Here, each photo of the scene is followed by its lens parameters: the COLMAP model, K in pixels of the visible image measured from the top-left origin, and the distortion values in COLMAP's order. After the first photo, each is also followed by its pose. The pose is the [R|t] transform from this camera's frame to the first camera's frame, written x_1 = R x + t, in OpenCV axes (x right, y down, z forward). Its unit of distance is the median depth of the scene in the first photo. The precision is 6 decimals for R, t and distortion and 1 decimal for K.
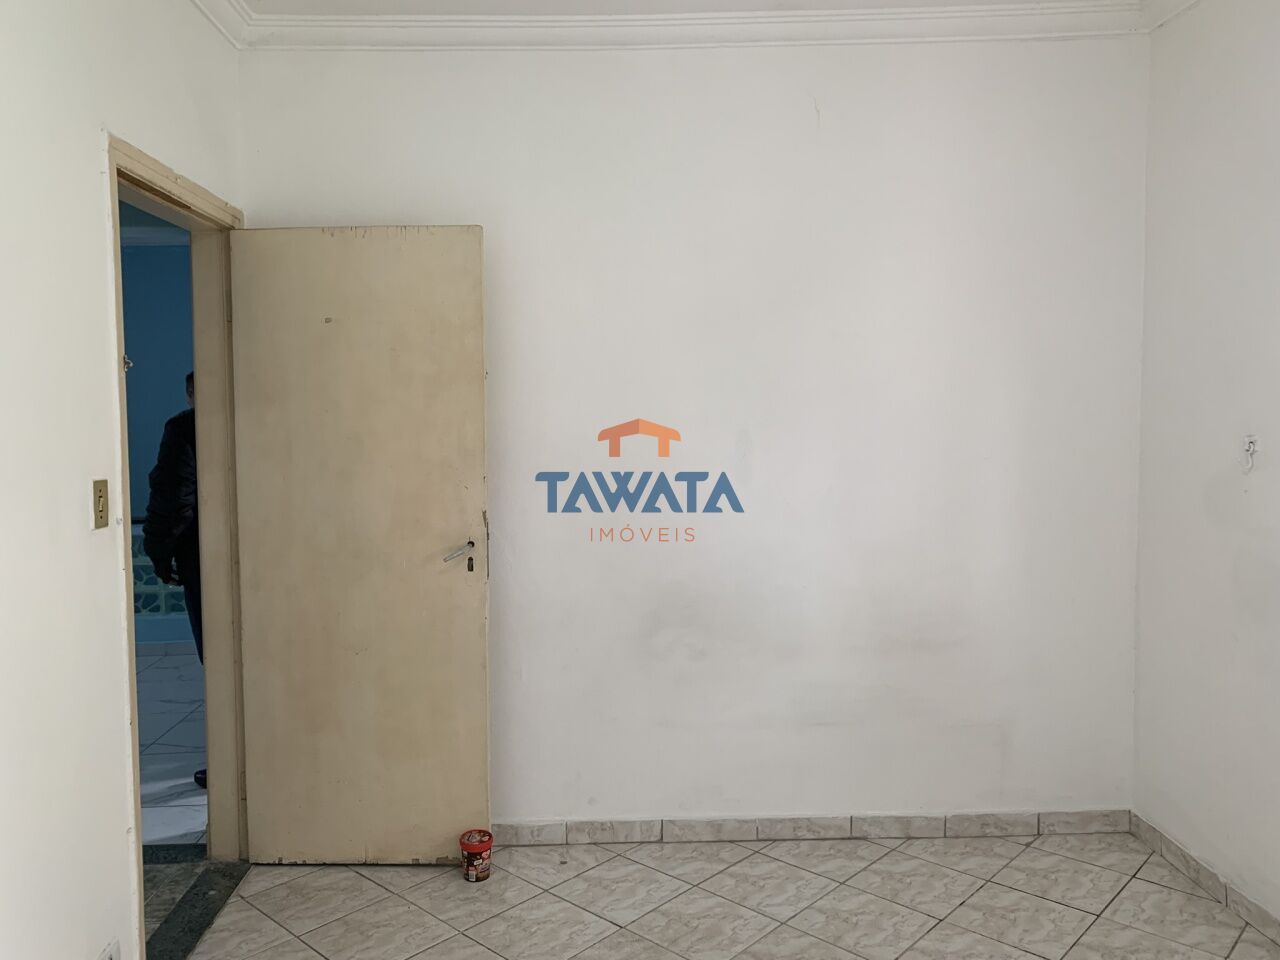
lens RADIAL K [[987.7, 0, 632.9], [0, 987.7, 480.9], [0, 0, 1]] dist [0.035485, -0.029801]
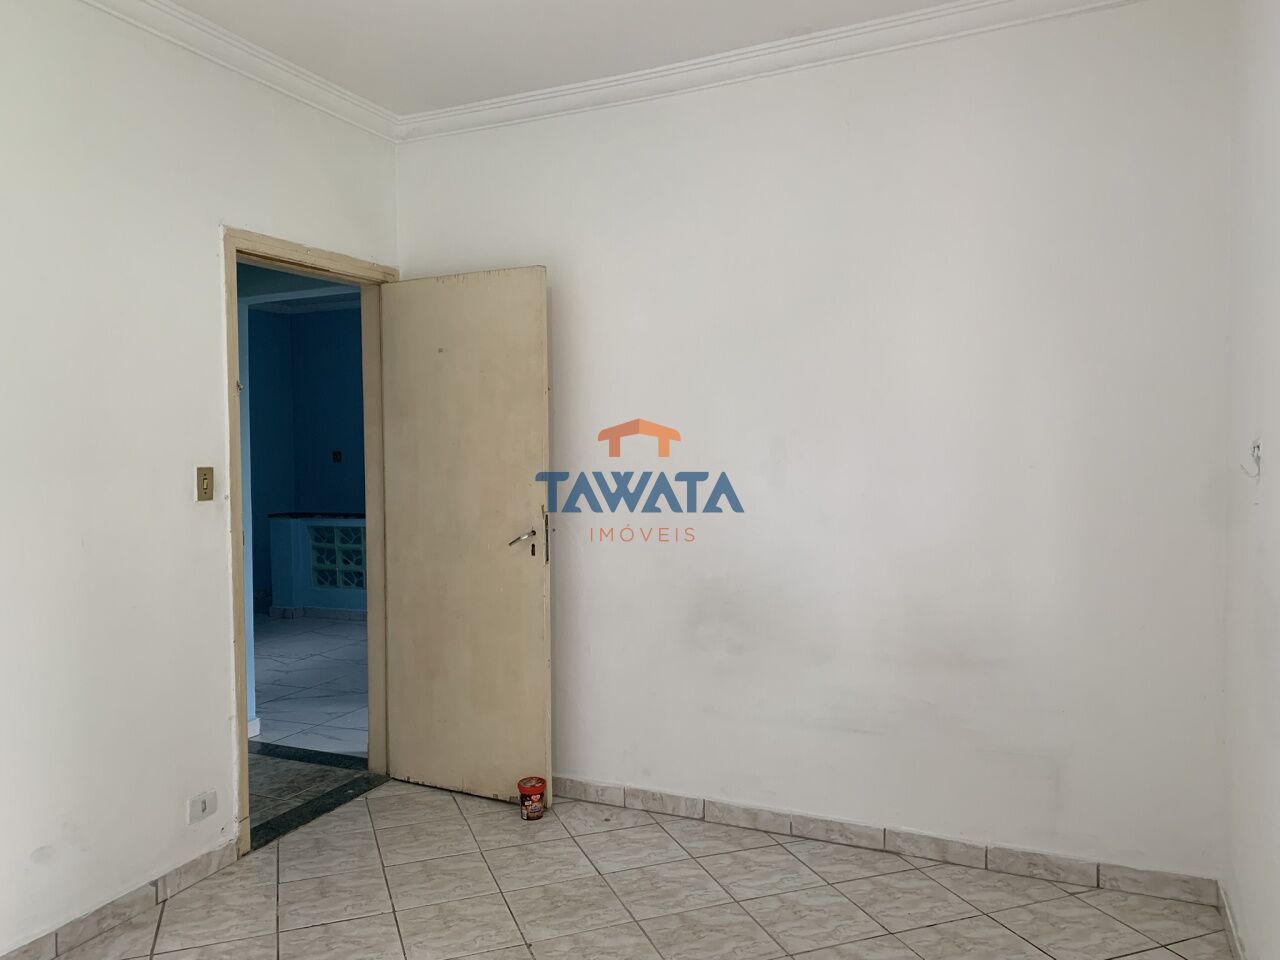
lens RADIAL K [[987.7, 0, 637.4], [0, 987.7, 484.3], [0, 0, 1]] dist [0.035485, -0.029801]
pose [[0.890188, 0.019132, -0.455191, 0.469251], [-0.028381, 0.999506, -0.013494, 0.017515], [0.454708, 0.024931, 0.890291, 0.002765]]
